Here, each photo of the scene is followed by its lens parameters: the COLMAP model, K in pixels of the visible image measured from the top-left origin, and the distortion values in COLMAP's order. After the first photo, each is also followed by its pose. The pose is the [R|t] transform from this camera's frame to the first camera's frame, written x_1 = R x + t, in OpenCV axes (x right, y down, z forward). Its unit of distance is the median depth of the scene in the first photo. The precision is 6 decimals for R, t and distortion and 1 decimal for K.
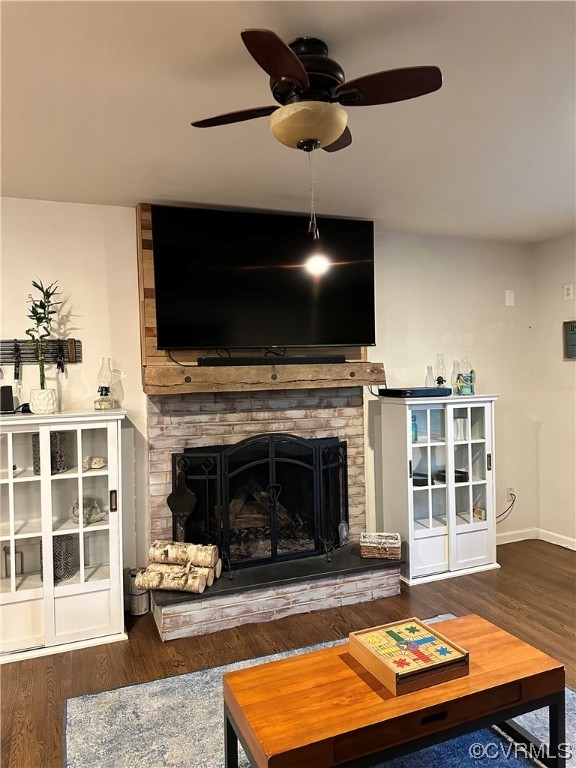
lens RADIAL K [[532.2, 0, 273.4], [0, 532.2, 382.4], [0, 0, 1]] dist [0.162540, -0.316386]
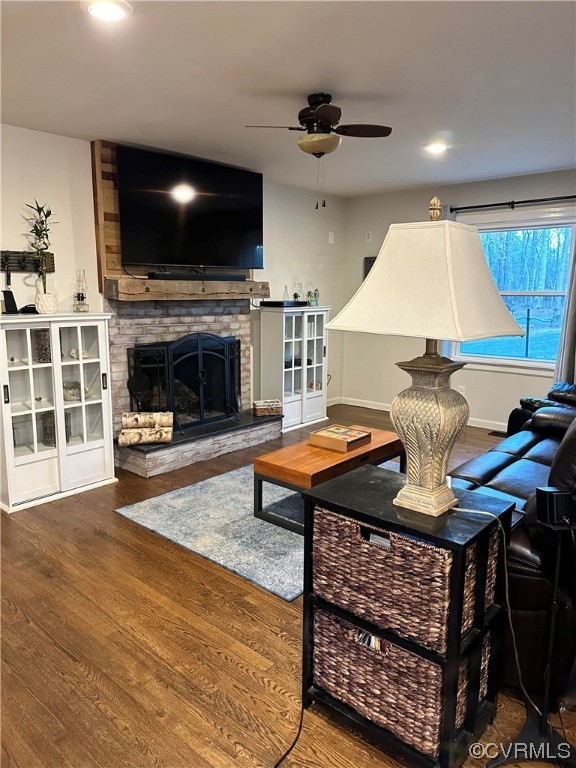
lens RADIAL K [[532.2, 0, 273.4], [0, 532.2, 382.4], [0, 0, 1]] dist [0.162540, -0.316386]
pose [[0.896944, -0.050977, 0.439195, -0.439291], [-0.014516, 0.989400, 0.144486, 0.022497], [-0.441906, -0.135971, 0.886697, -0.300323]]
